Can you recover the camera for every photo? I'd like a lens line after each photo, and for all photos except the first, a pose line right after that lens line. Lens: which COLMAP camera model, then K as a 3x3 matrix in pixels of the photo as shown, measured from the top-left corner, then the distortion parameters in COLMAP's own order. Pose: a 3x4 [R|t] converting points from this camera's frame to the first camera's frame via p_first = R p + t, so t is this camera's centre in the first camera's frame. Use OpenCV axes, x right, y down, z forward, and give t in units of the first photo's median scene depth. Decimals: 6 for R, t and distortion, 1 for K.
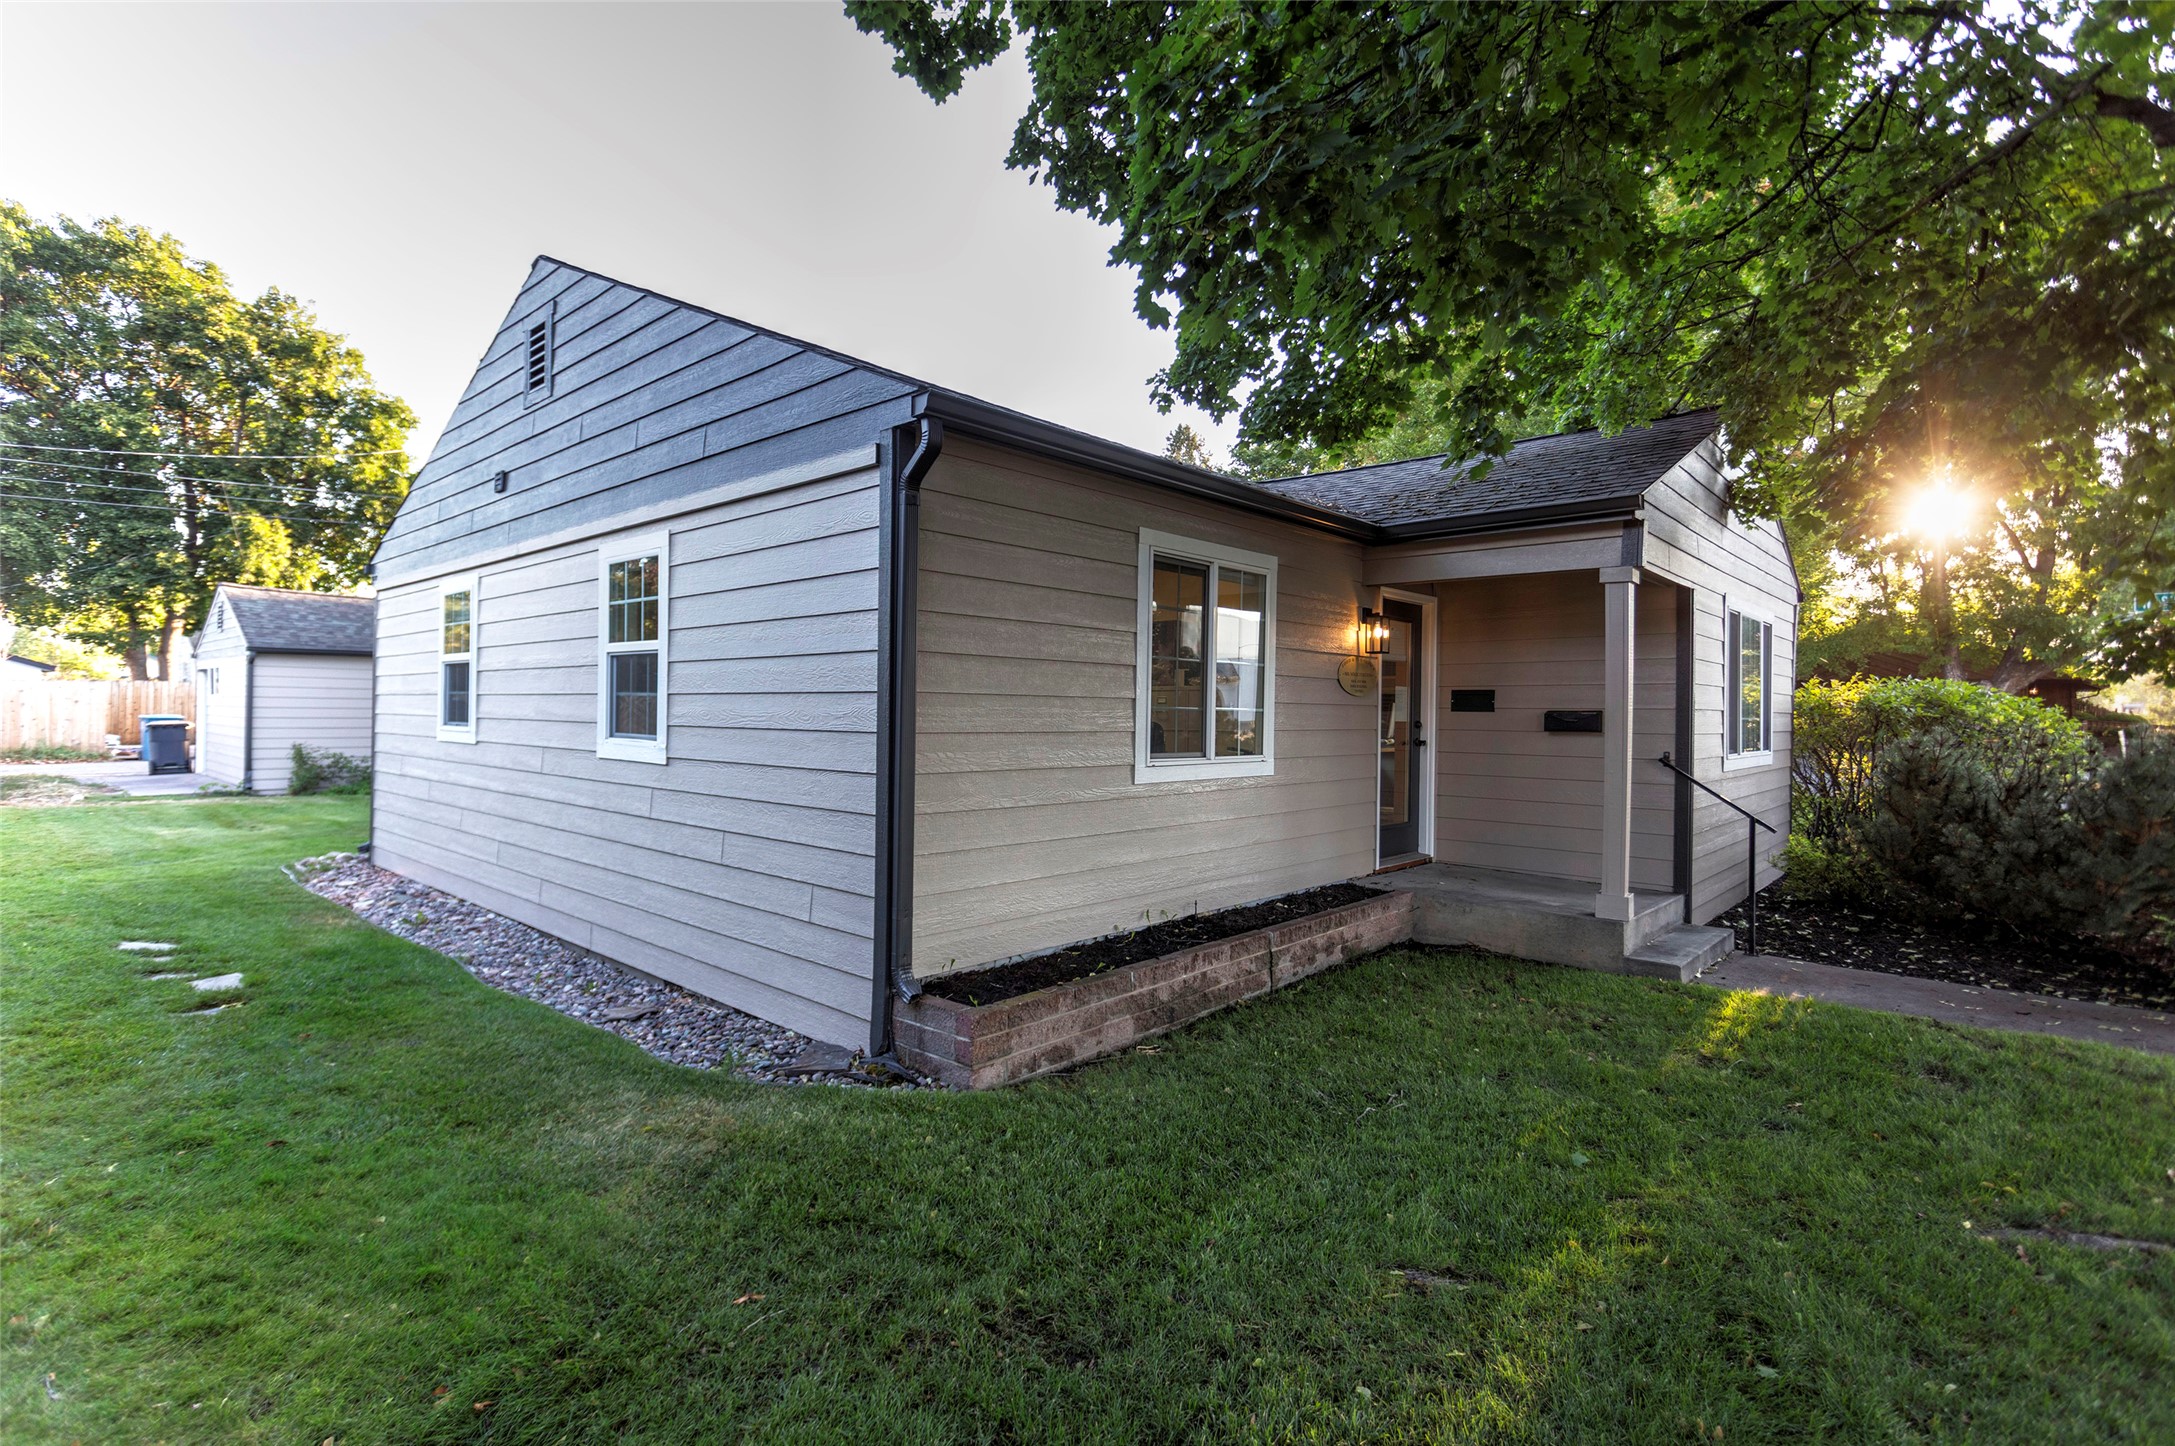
lens RADIAL K [[1051.0, 0, 1081.1], [0, 1051.0, 717.0], [0, 0, 1]] dist [0.001715, 0.000619]
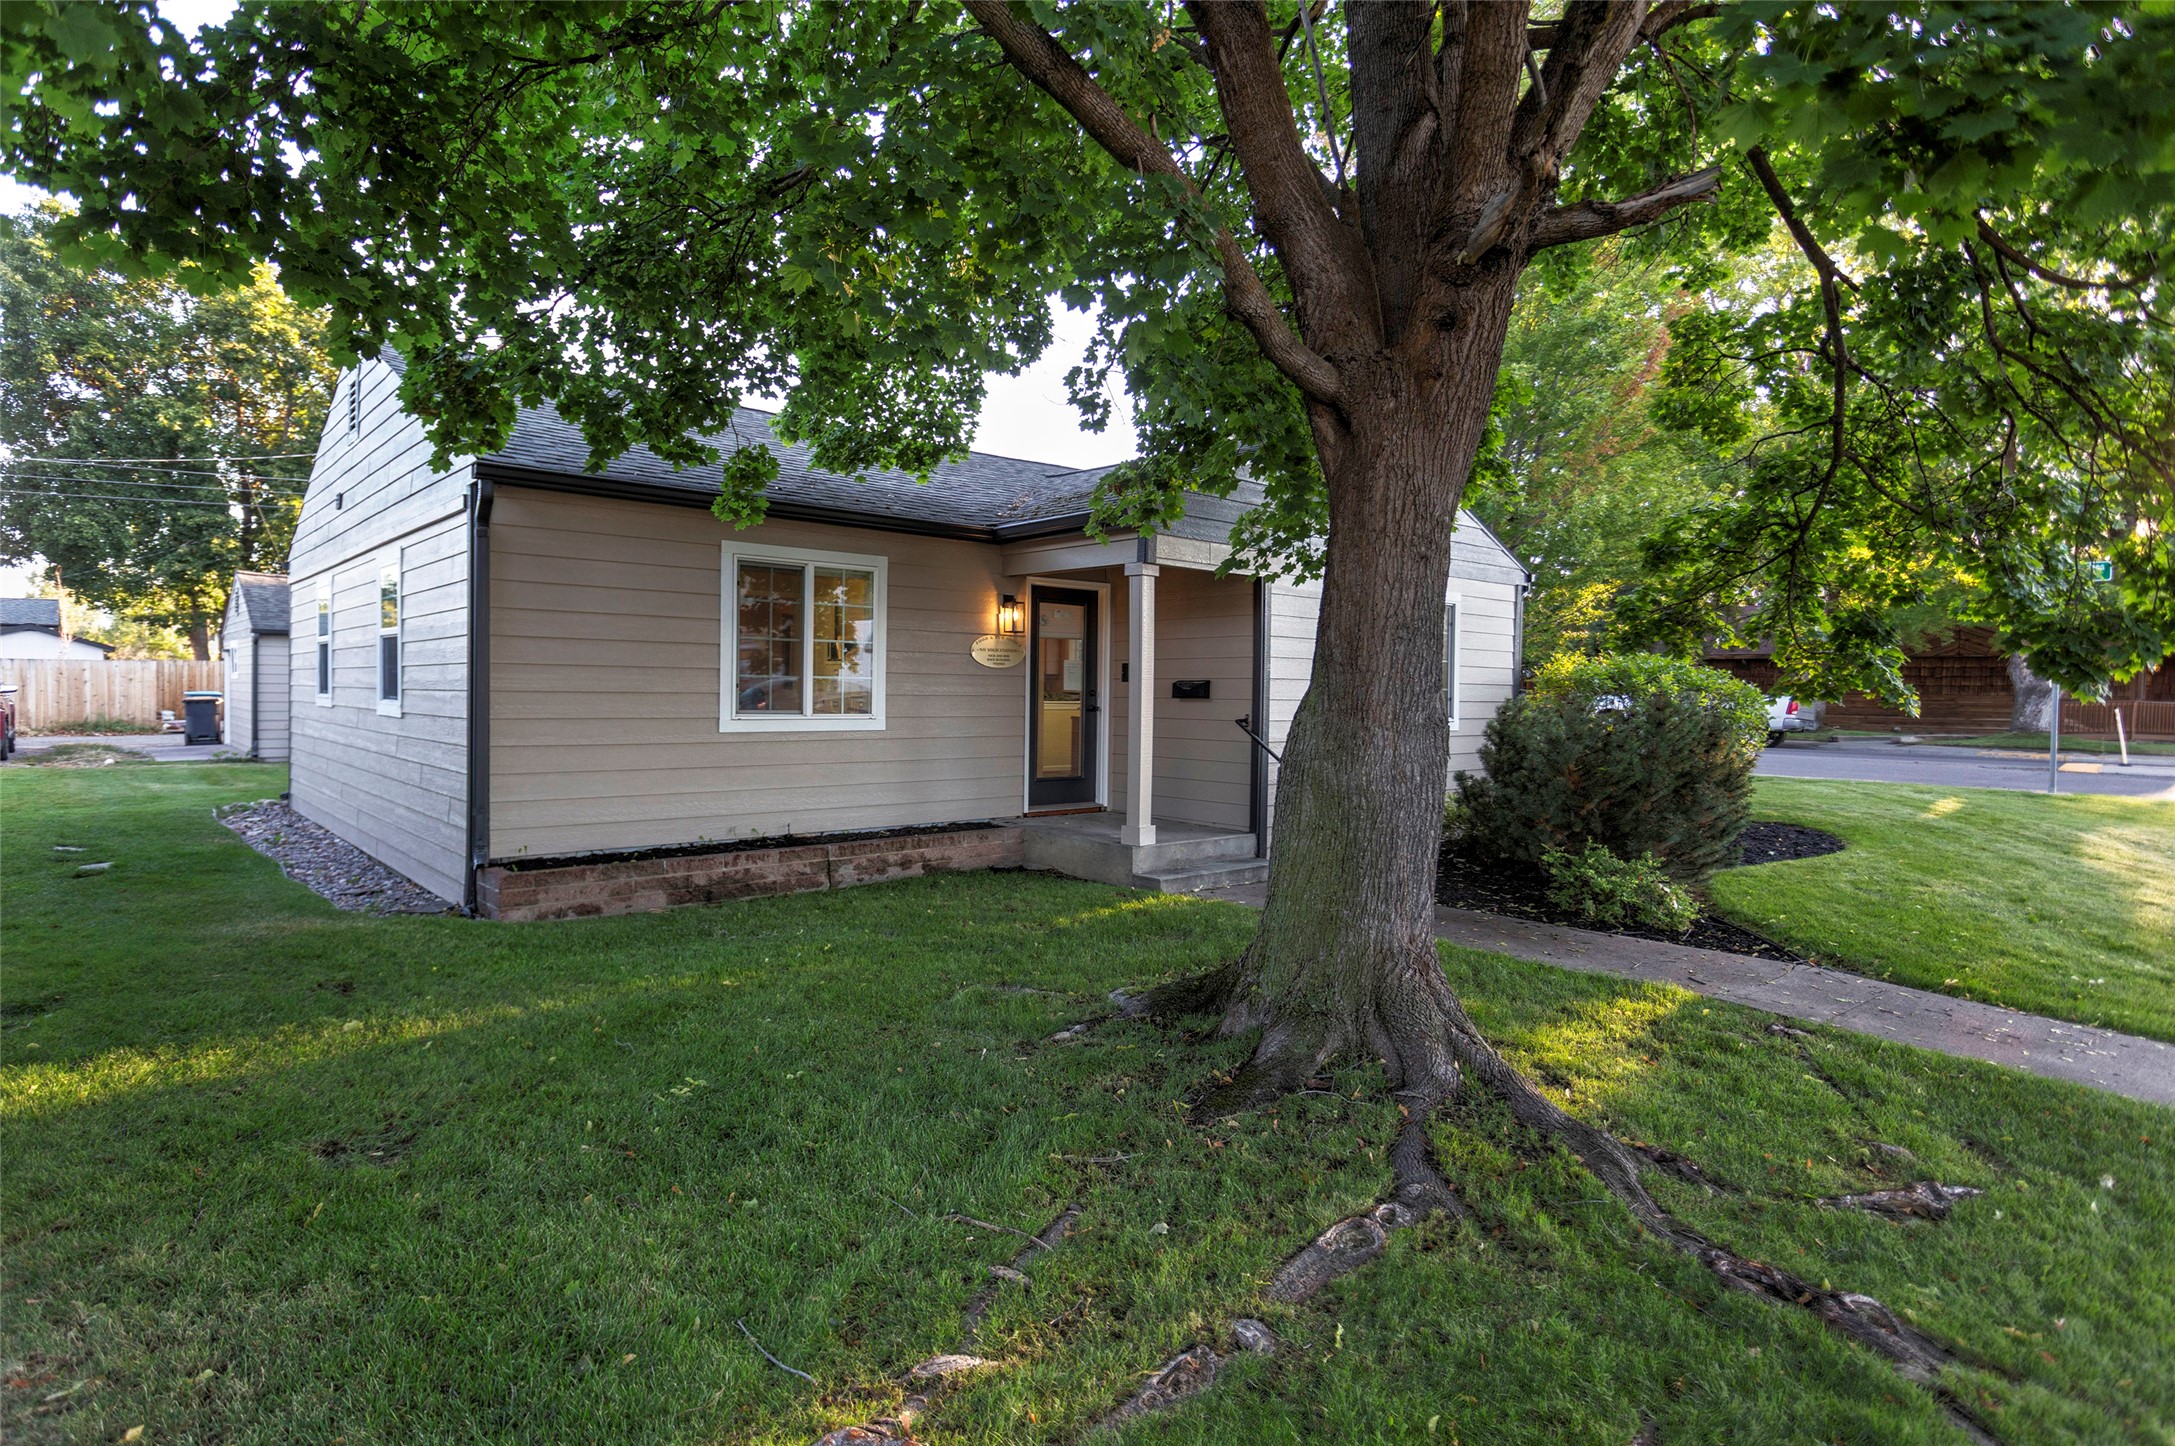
lens RADIAL K [[1164.8, 0, 1087.5], [0, 1164.8, 723.0], [0, 0, 1]] dist [0.006093, -0.000228]
pose [[0.994432, 0.002981, -0.105335, 0.183237], [-0.000847, 0.999794, 0.020294, 0.005708], [0.105374, -0.020092, 0.994230, -0.116875]]
